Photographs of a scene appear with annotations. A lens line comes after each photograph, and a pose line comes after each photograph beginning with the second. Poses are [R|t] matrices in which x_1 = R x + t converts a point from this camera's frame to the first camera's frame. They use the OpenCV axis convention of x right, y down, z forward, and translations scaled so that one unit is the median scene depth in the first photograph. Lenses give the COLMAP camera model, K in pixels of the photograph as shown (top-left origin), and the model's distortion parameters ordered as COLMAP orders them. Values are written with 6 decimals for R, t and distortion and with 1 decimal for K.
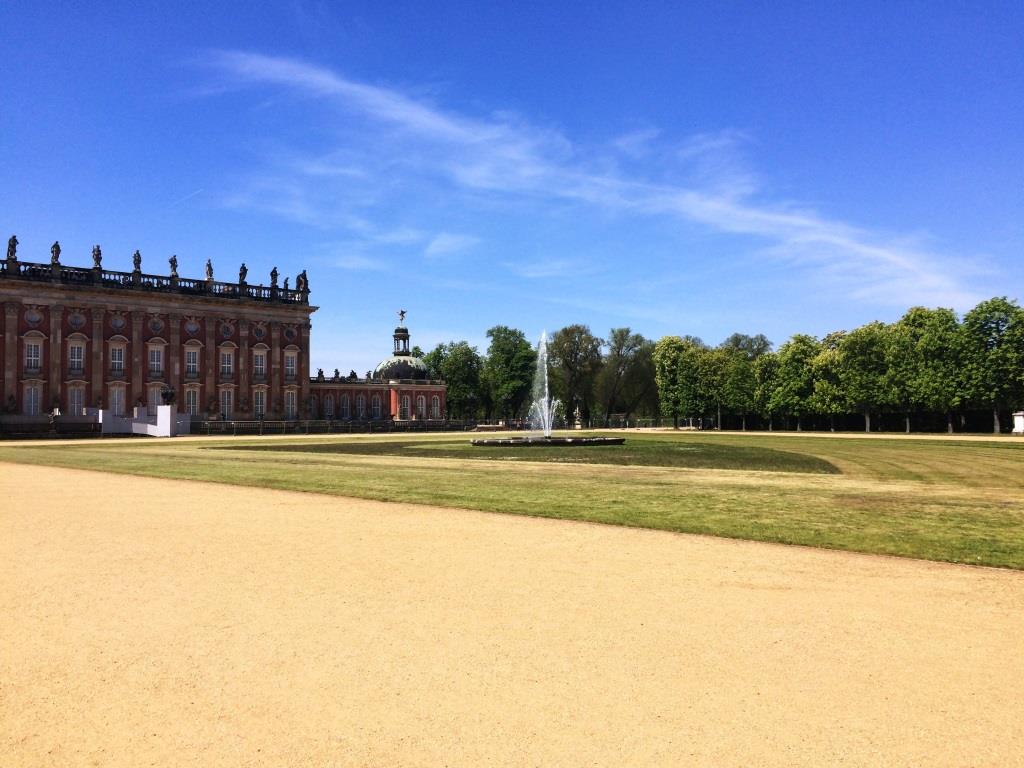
lens RADIAL K [[861.6, 0, 512.0], [0, 861.6, 384.0], [0, 0, 1]] dist [0.076513, -0.092315]
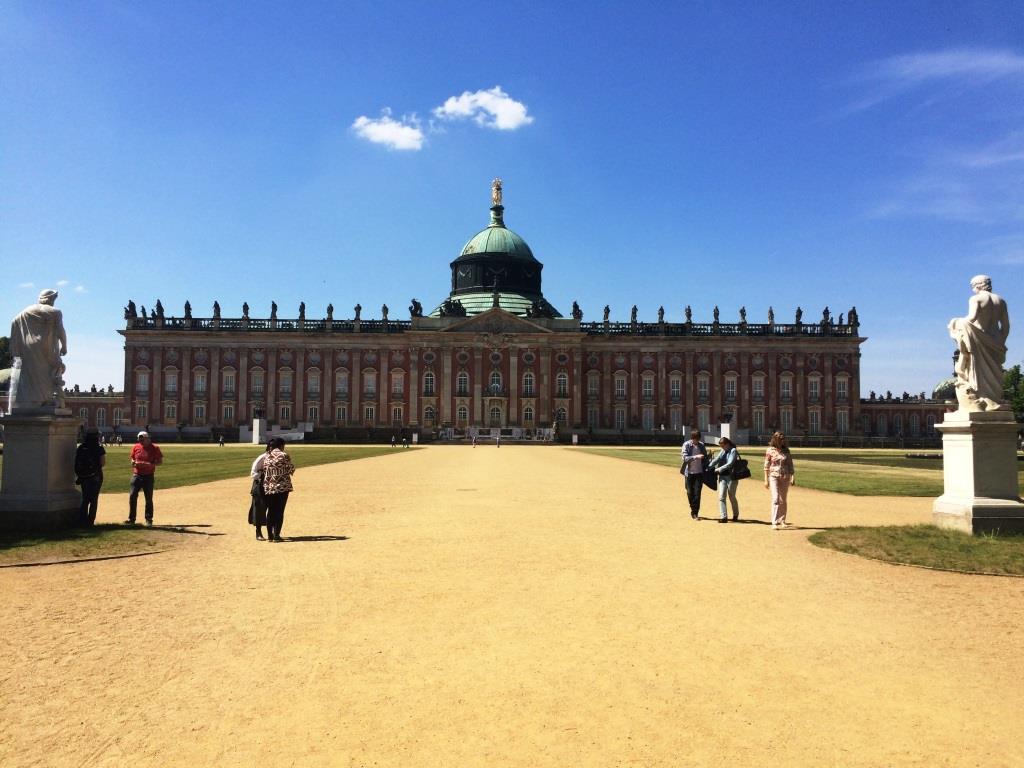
lens RADIAL K [[861.6, 0, 512.0], [0, 861.6, 384.0], [0, 0, 1]] dist [0.076513, -0.092315]
pose [[0.764644, -0.022388, -0.644064, 0.177750], [0.012098, 0.999719, -0.020389, -0.011056], [0.644339, 0.007798, 0.764700, -0.208148]]
